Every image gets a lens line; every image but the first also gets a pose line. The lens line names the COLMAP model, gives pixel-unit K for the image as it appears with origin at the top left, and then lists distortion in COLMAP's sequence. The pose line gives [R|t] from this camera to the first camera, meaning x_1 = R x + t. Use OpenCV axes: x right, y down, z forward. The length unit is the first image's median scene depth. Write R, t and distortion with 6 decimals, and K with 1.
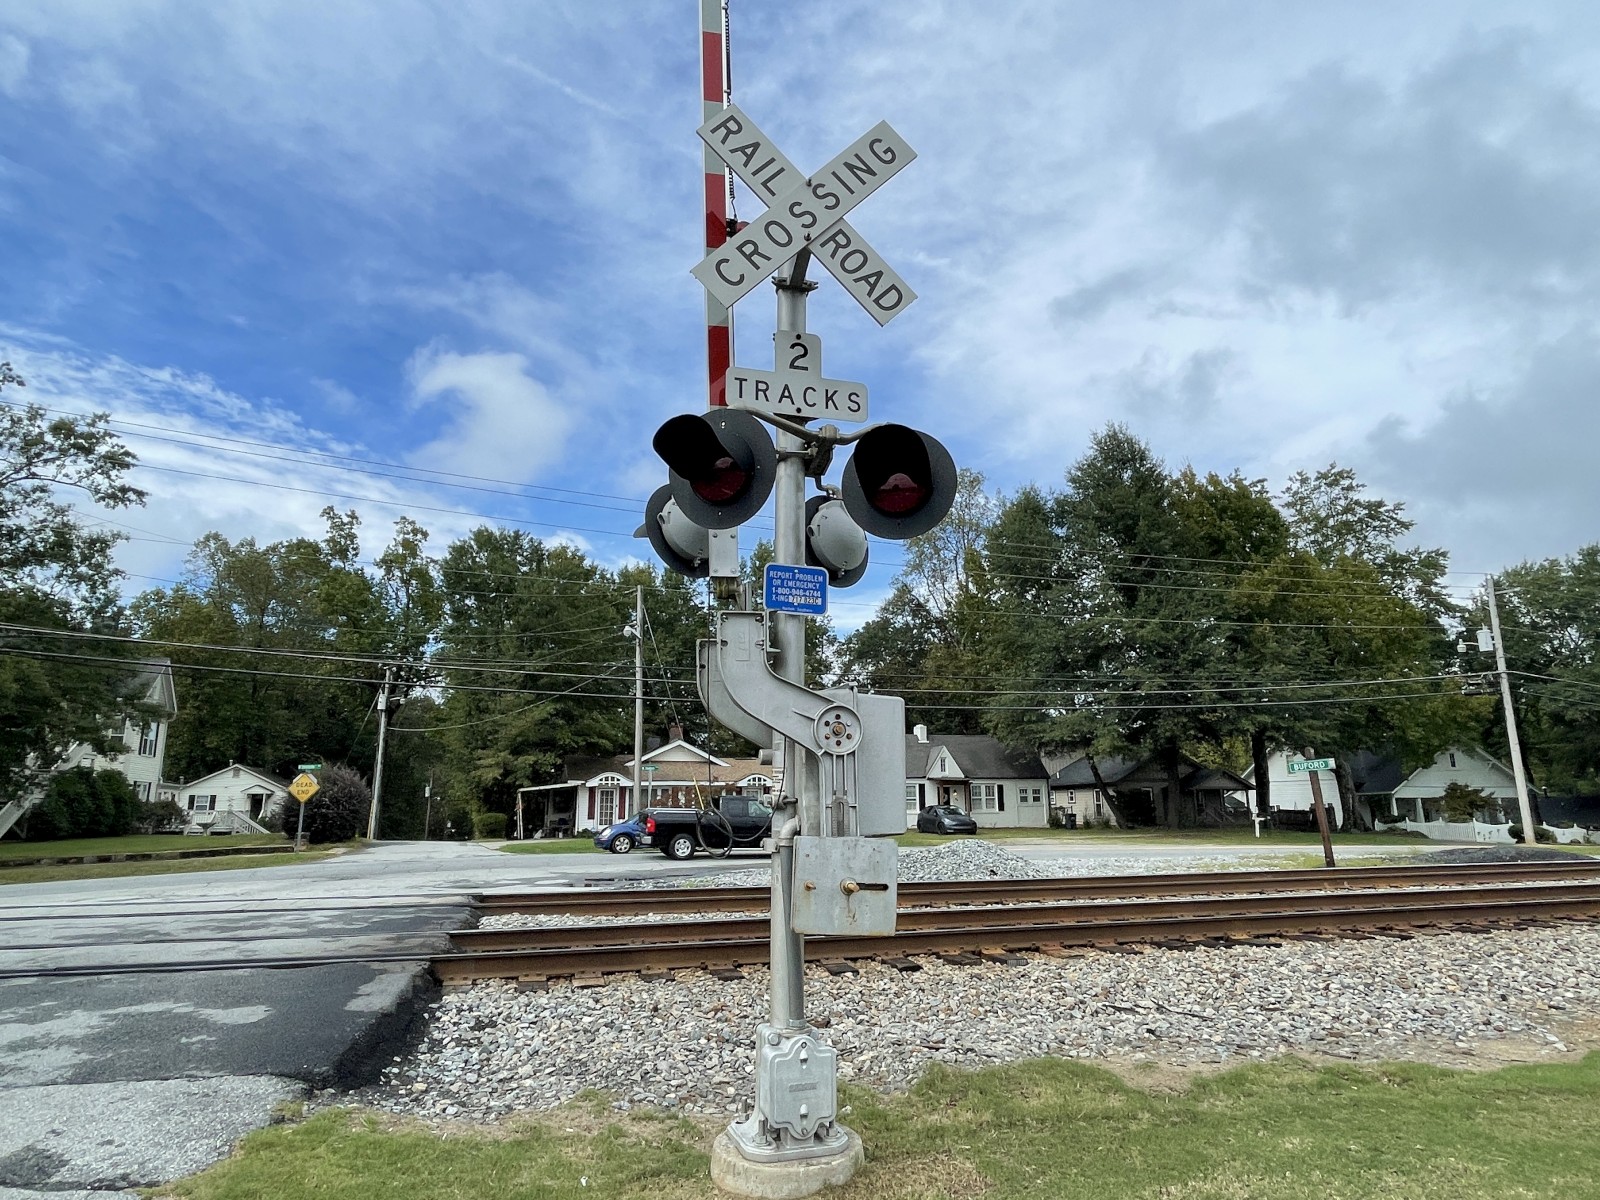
lens RADIAL K [[918.3, 0, 808.6], [0, 918.3, 601.2], [0, 0, 1]] dist [-0.000177, -0.002369]
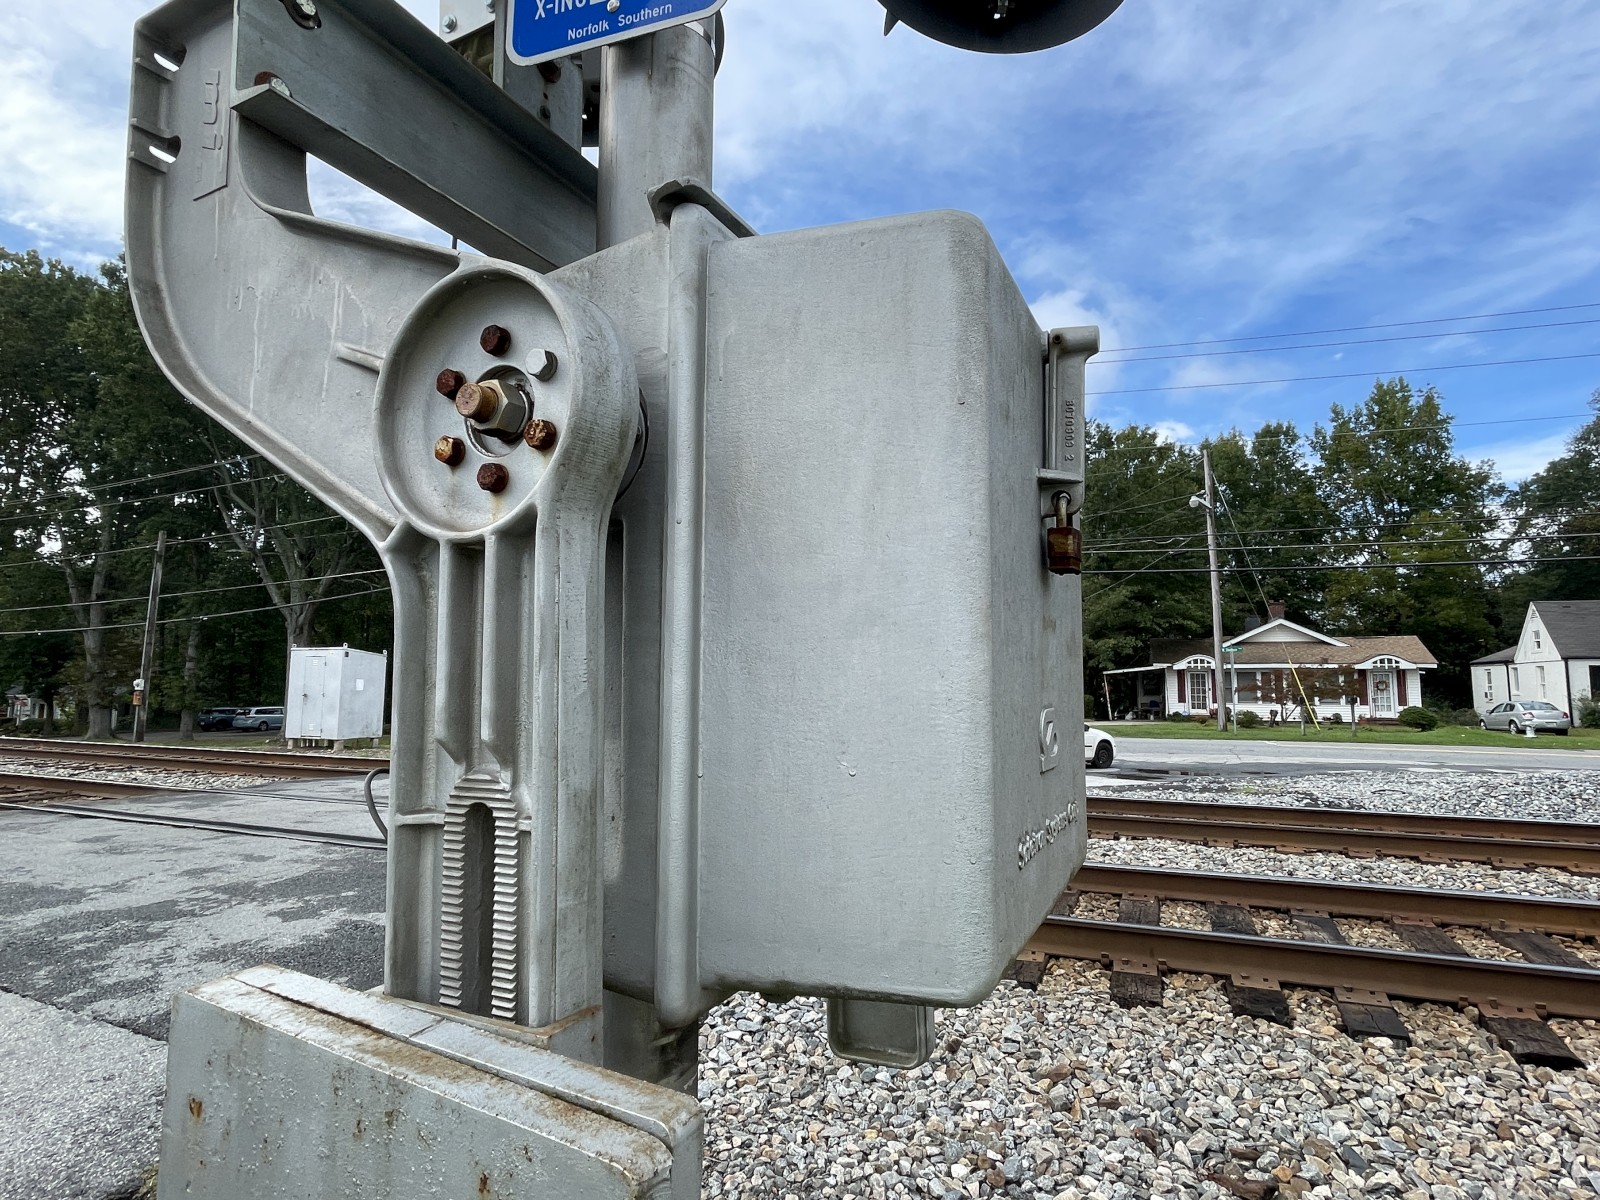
lens RADIAL K [[848.8, 0, 804.4], [0, 848.8, 603.7], [0, 0, 1]] dist [-0.004976, 0.000108]
pose [[0.781217, -0.048445, -0.622376, 0.087979], [0.124258, 0.989102, 0.078980, 0.083510], [0.611767, -0.139036, 0.778723, 0.435732]]
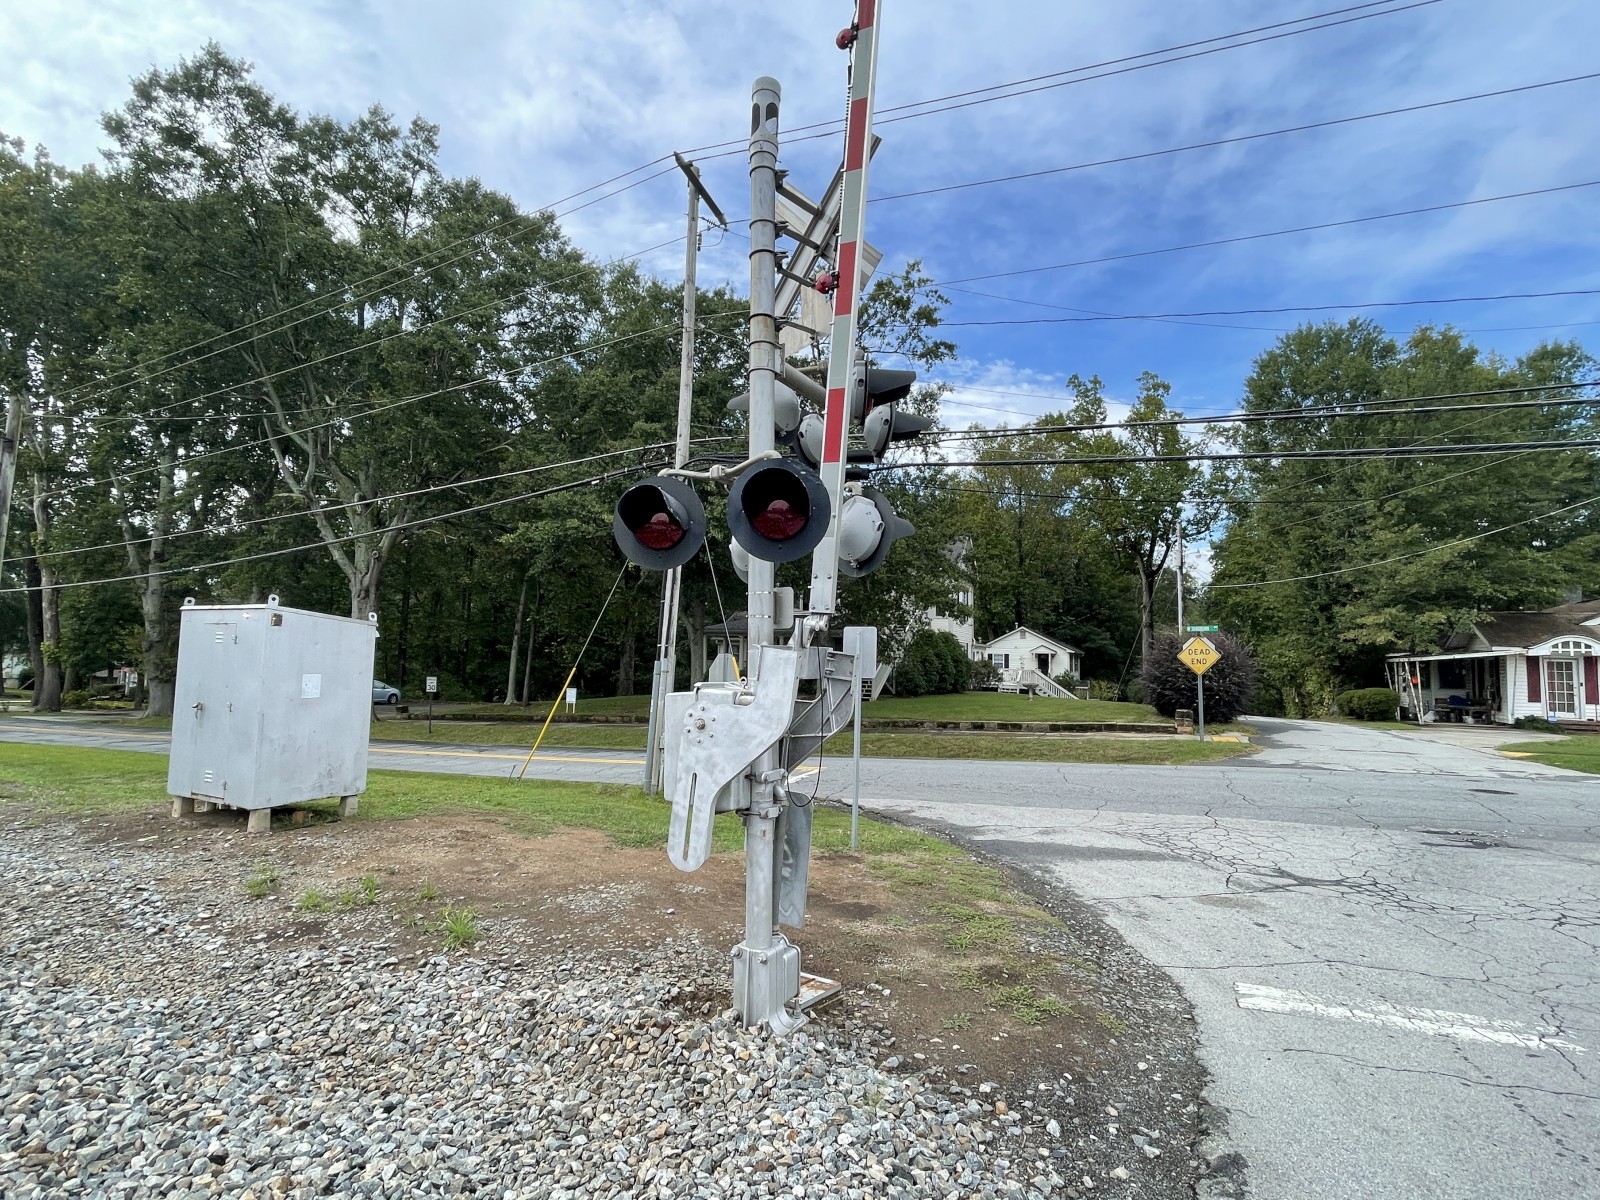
lens RADIAL K [[774.7, 0, 799.2], [0, 774.7, 598.2], [0, 0, 1]] dist [-0.002520, -0.000270]
pose [[0.718606, -0.030527, -0.694747, -1.402502], [0.126720, 0.988058, 0.087656, 0.240058], [0.683775, -0.151028, 0.713893, 1.336957]]
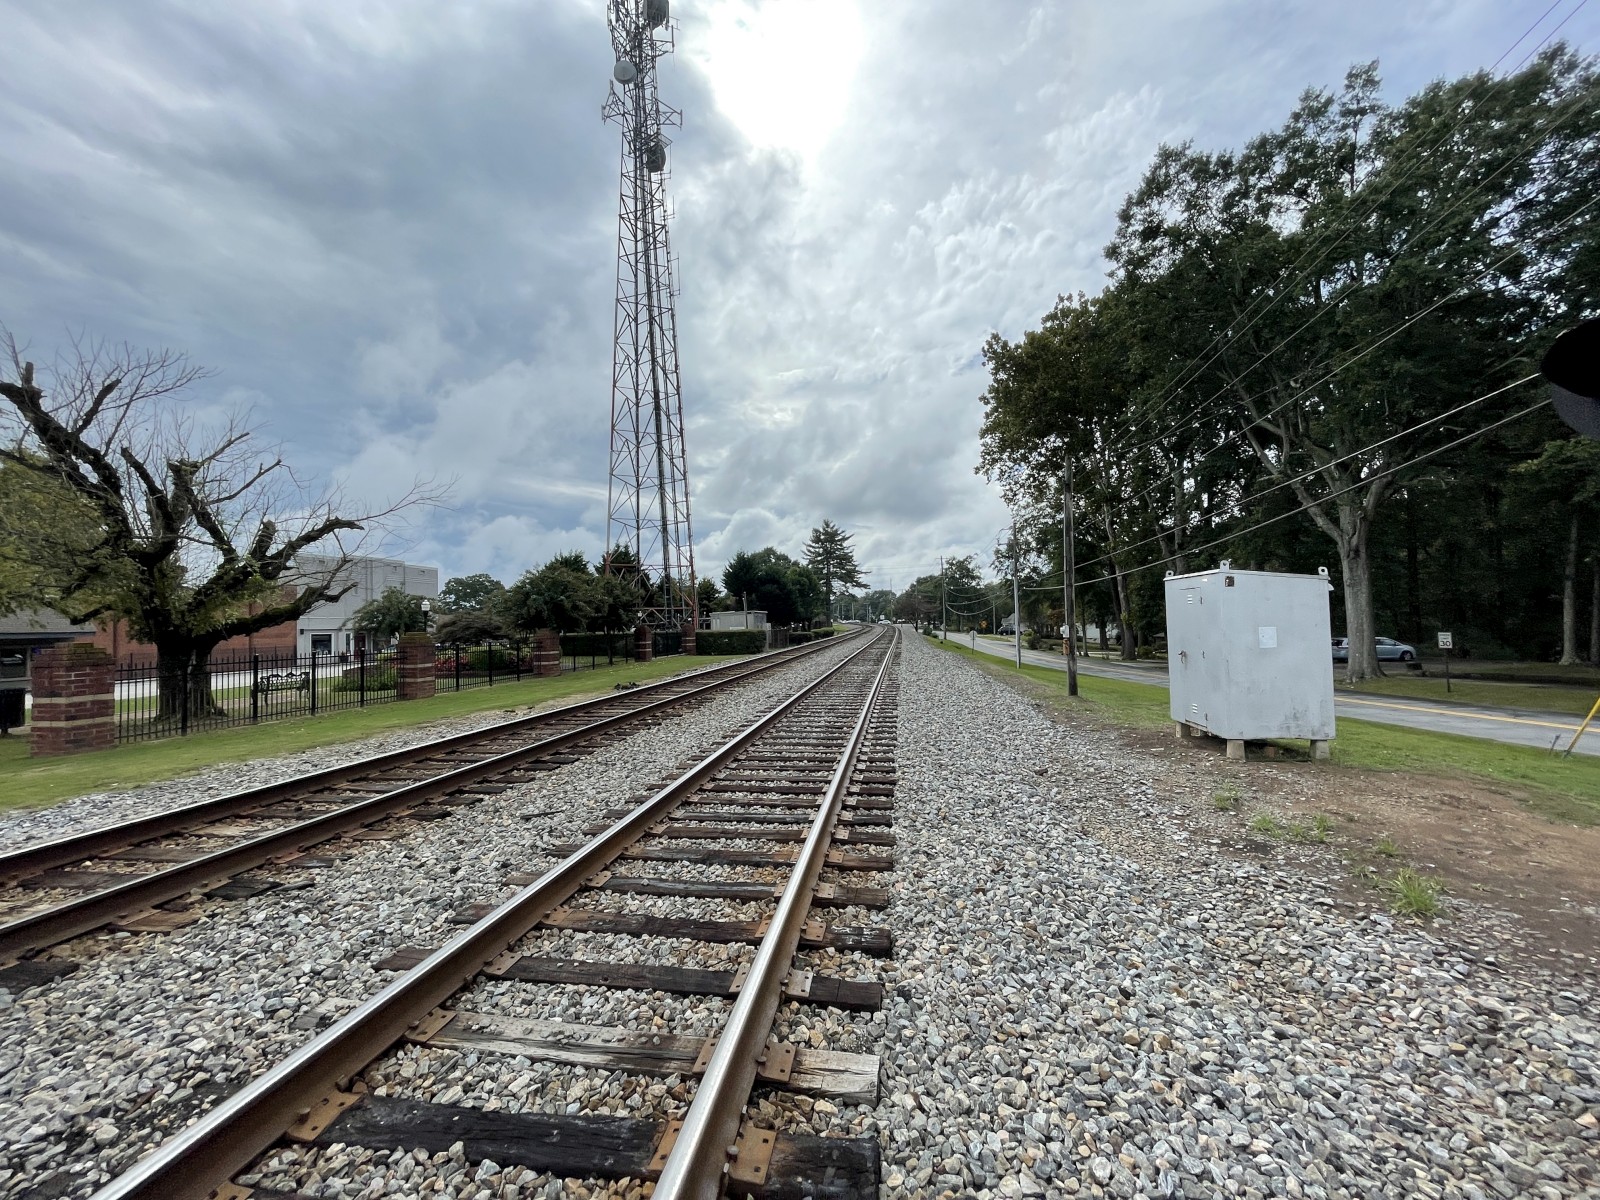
lens RADIAL K [[641.9, 0, 804.3], [0, 641.9, 600.4], [0, 0, 1]] dist [-0.004555, -0.000045]
pose [[-0.426406, -0.012565, -0.904445, -1.426052], [0.225111, 0.966969, -0.119564, 0.271910], [0.876072, -0.254584, -0.409493, 1.417416]]
